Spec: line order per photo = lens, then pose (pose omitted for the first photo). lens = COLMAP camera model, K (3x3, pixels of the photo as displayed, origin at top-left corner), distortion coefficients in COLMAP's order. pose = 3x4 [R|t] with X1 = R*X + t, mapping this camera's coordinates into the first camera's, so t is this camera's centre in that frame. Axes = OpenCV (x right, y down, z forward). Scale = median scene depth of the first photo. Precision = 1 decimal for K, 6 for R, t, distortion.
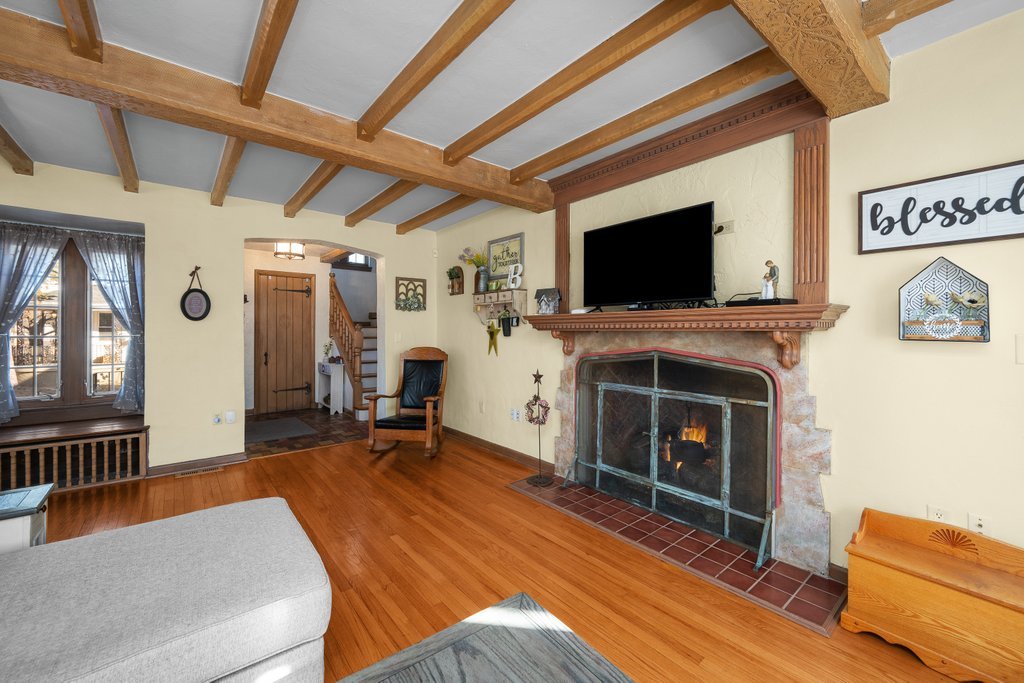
lens RADIAL K [[404.7, 0, 509.8], [0, 404.7, 328.7], [0, 0, 1]] dist [-0.005985, 0.001166]
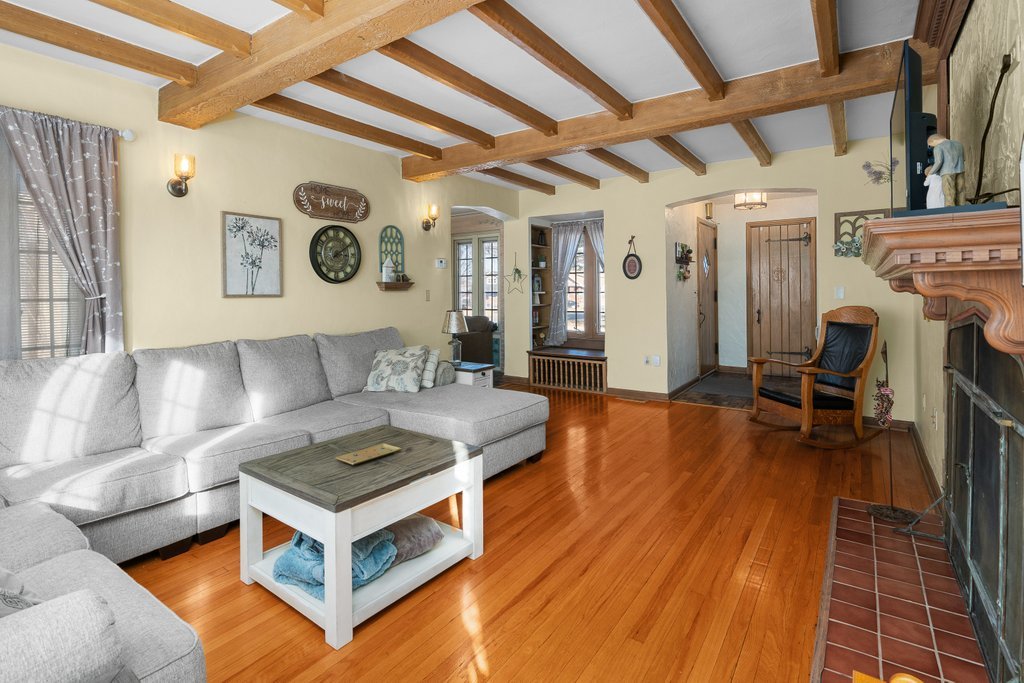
lens RADIAL K [[501.5, 0, 483.7], [0, 501.5, 296.0], [0, 0, 1]] dist [-0.002340, -0.000615]
pose [[0.256017, 0.005608, -0.966656, 0.565243], [0.017480, 0.999793, 0.010430, 0.006932], [0.966514, -0.019567, 0.255866, 0.145074]]
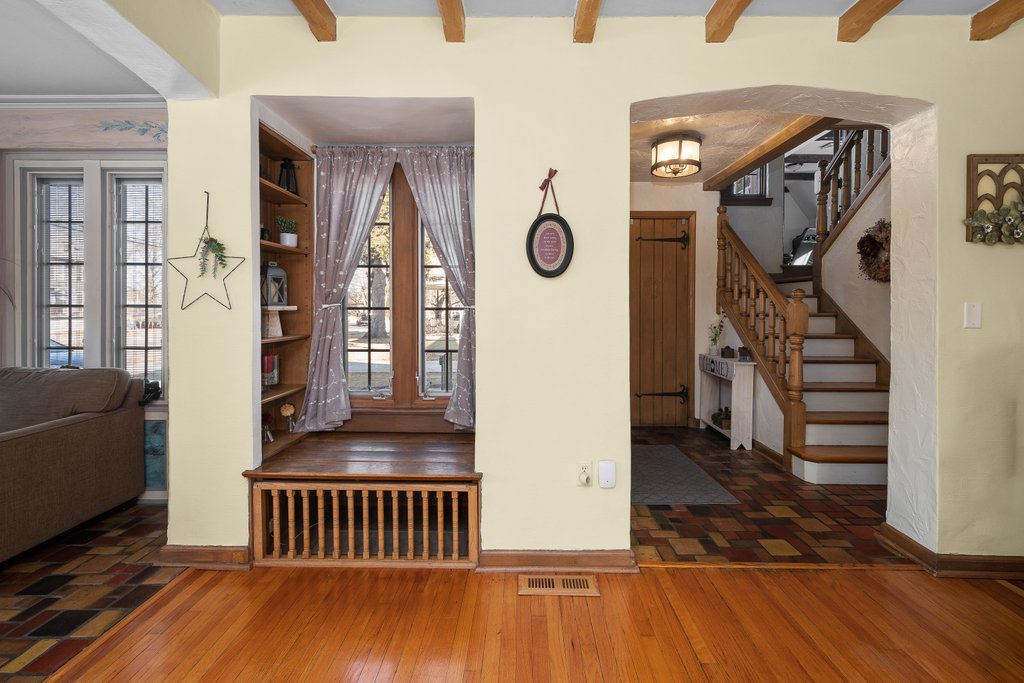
lens RADIAL K [[463.7, 0, 527.7], [0, 463.7, 314.2], [0, 0, 1]] dist [-0.002693, -0.000202]
pose [[0.779849, 0.009733, -0.625892, -0.406623], [0.002907, 0.999812, 0.019170, 0.013812], [0.625961, -0.016769, 0.779674, 0.493148]]
